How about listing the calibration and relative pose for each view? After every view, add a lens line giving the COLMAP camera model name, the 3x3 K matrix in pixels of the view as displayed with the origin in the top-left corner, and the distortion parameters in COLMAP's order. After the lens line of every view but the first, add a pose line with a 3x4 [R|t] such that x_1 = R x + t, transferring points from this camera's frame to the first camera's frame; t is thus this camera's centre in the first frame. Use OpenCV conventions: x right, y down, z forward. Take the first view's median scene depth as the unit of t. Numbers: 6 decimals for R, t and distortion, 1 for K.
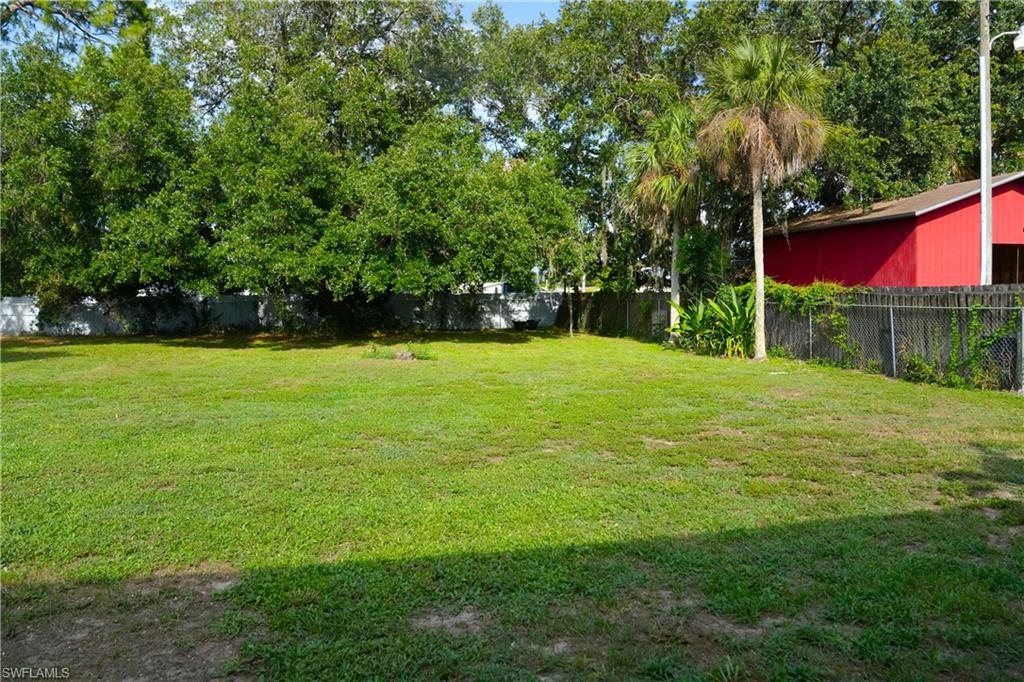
lens RADIAL K [[745.0, 0, 512.0], [0, 745.0, 341.0], [0, 0, 1]] dist [-0.139938, 0.105930]
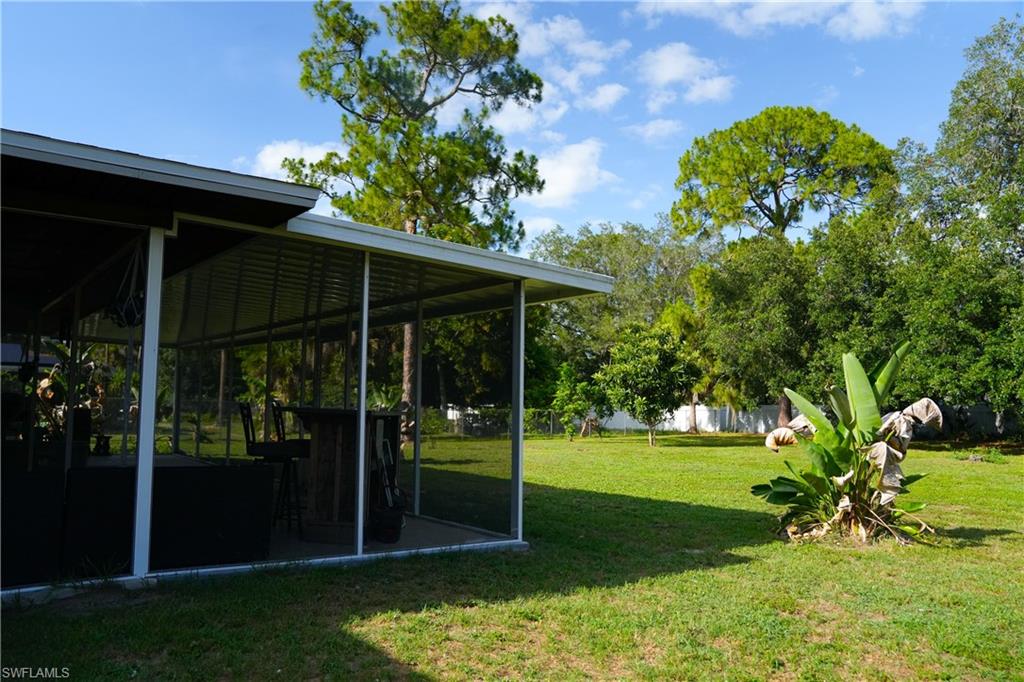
lens RADIAL K [[745.0, 0, 512.0], [0, 745.0, 341.0], [0, 0, 1]] dist [-0.139938, 0.105930]
pose [[0.433853, -0.070387, -0.898230, 0.461219], [-0.062167, 0.992229, -0.107780, 0.002797], [0.898836, 0.102601, 0.426106, -0.138889]]
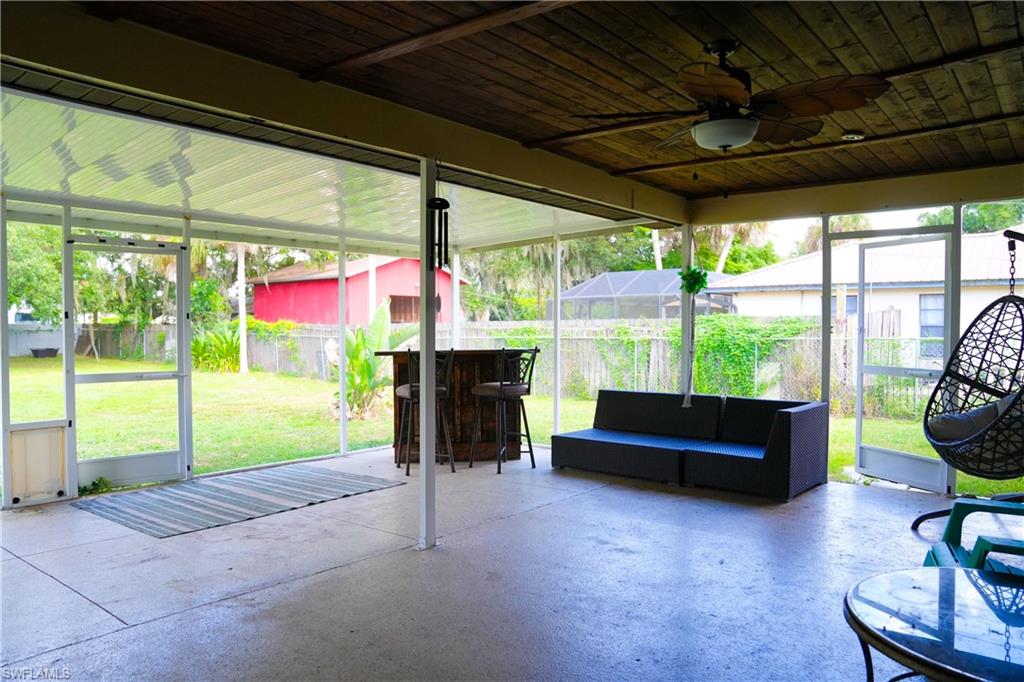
lens RADIAL K [[701.7, 0, 507.0], [0, 701.7, 334.4], [0, 0, 1]] dist [-0.136379, 0.105273]
pose [[0.800456, -0.005204, 0.599369, -0.055562], [0.031414, 0.998952, -0.033280, 0.009869], [-0.598567, 0.045468, 0.799781, -0.370224]]
